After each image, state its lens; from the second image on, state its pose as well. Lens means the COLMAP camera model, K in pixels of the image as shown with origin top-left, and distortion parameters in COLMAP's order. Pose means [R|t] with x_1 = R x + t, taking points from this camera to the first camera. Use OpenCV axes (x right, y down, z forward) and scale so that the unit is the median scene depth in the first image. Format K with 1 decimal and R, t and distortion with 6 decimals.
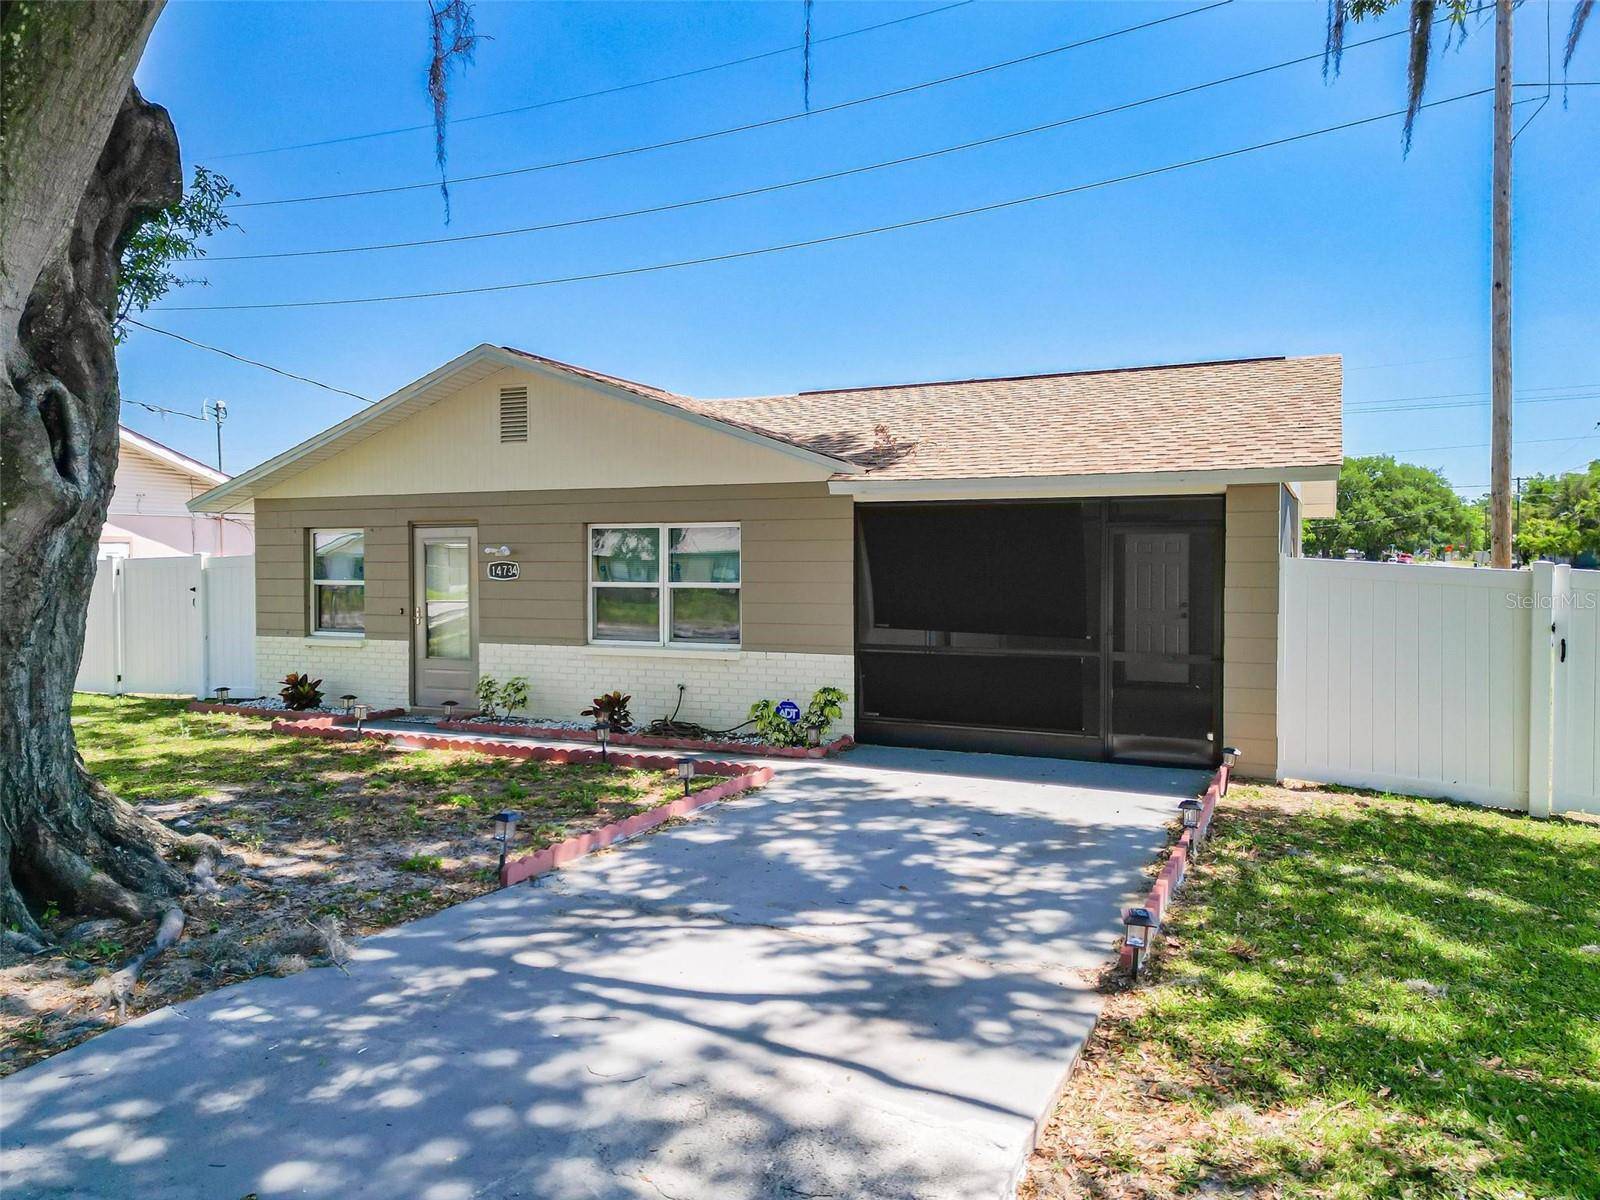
lens RADIAL K [[1097.1, 0, 800.0], [0, 1097.1, 600.0], [0, 0, 1]] dist [0.001647, -0.000061]
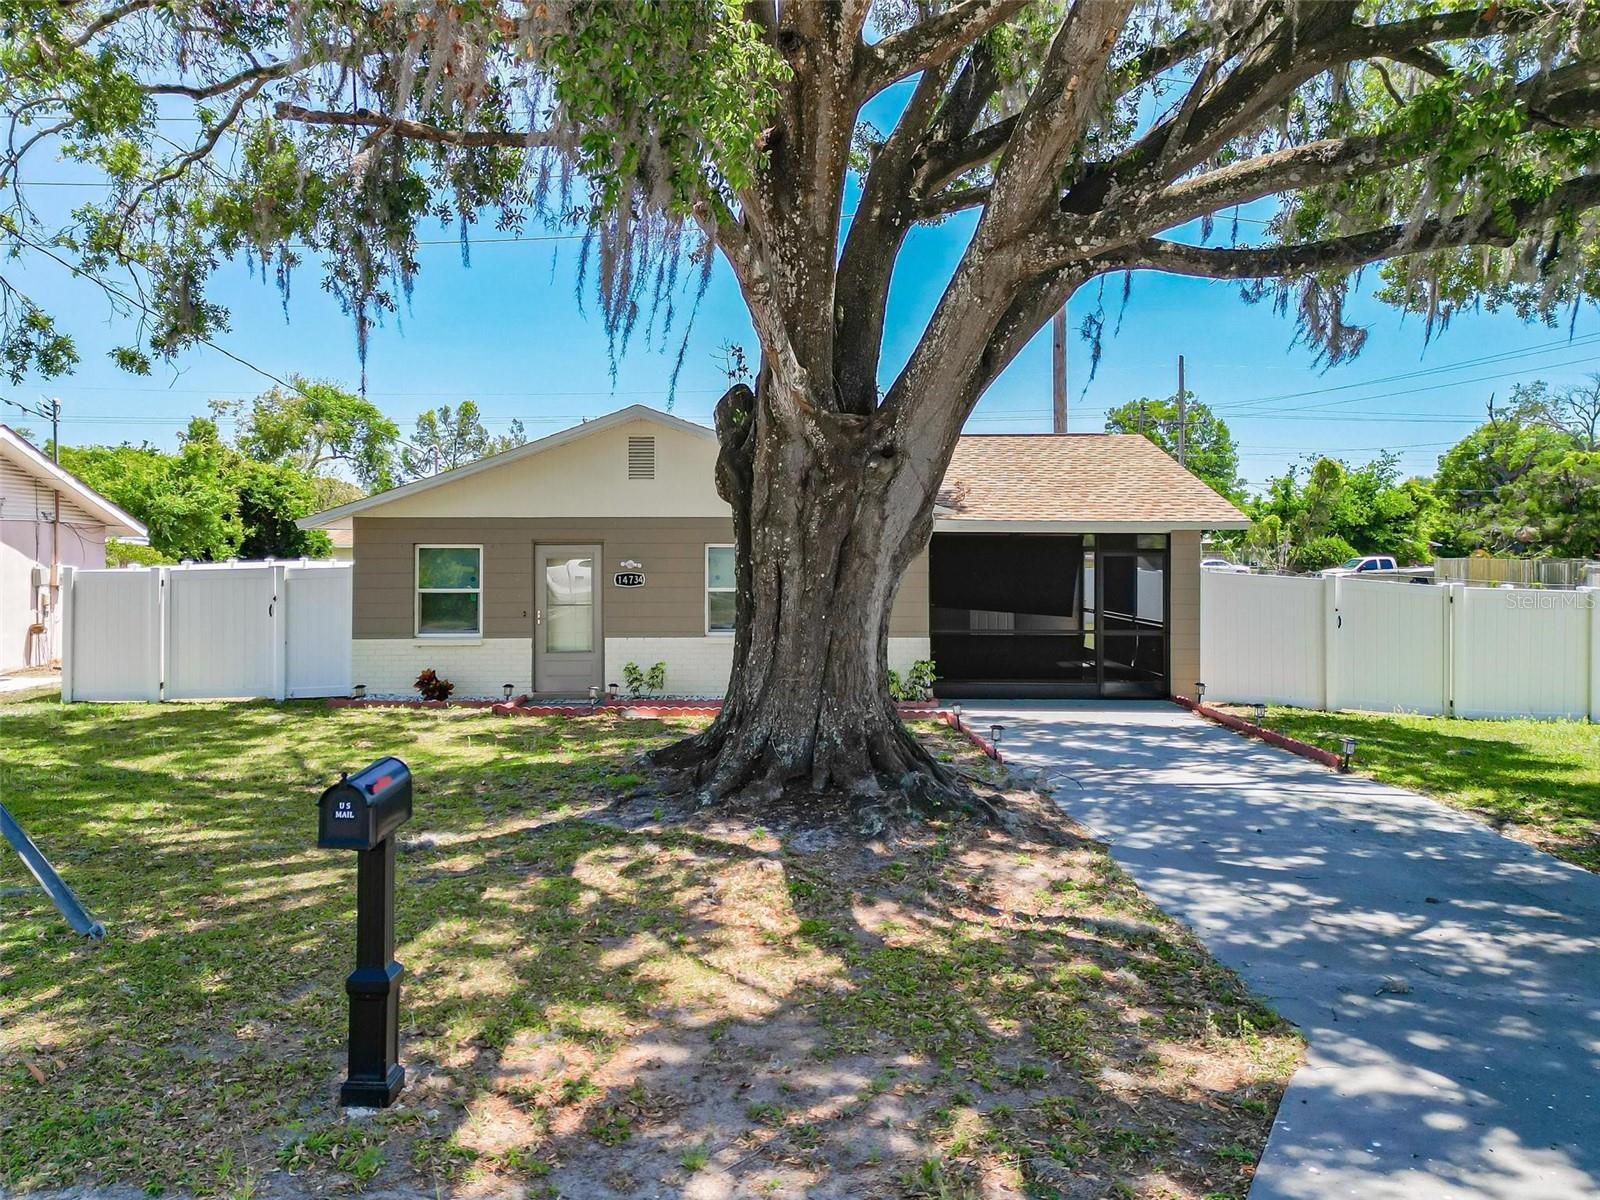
lens RADIAL K [[1120.4, 0, 800.0], [0, 1120.4, 600.0], [0, 0, 1]] dist [0.001835, -0.003900]
pose [[0.927451, -0.019539, 0.373433, -0.876728], [0.016506, 0.999800, 0.011318, -0.022932], [-0.373579, -0.004333, 0.927588, -0.414229]]
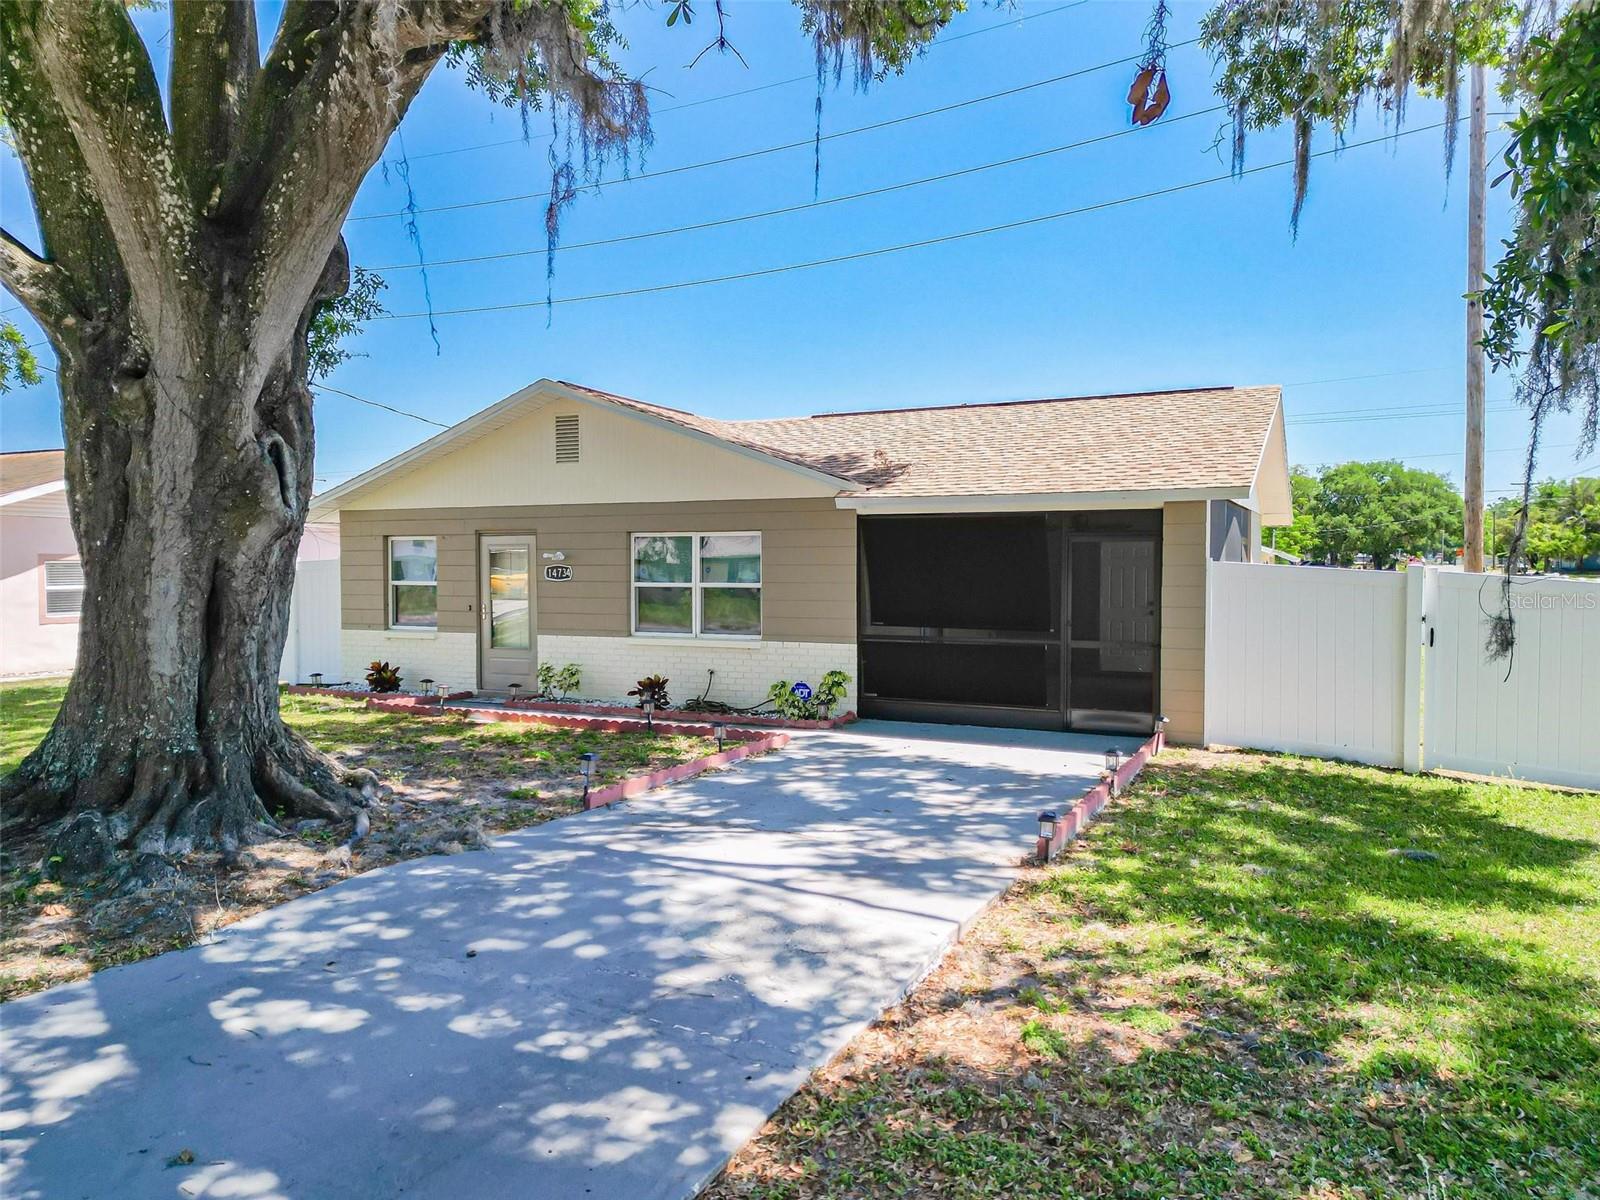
lens RADIAL K [[1075.4, 0, 803.7], [0, 1075.4, 655.0], [0, 0, 1]] dist [-0.000114, -0.000128]
pose [[0.999952, 0.001002, -0.009784, 0.003762], [-0.000530, 0.998844, 0.048063, 0.008591], [0.009821, -0.048056, 0.998796, -0.222458]]
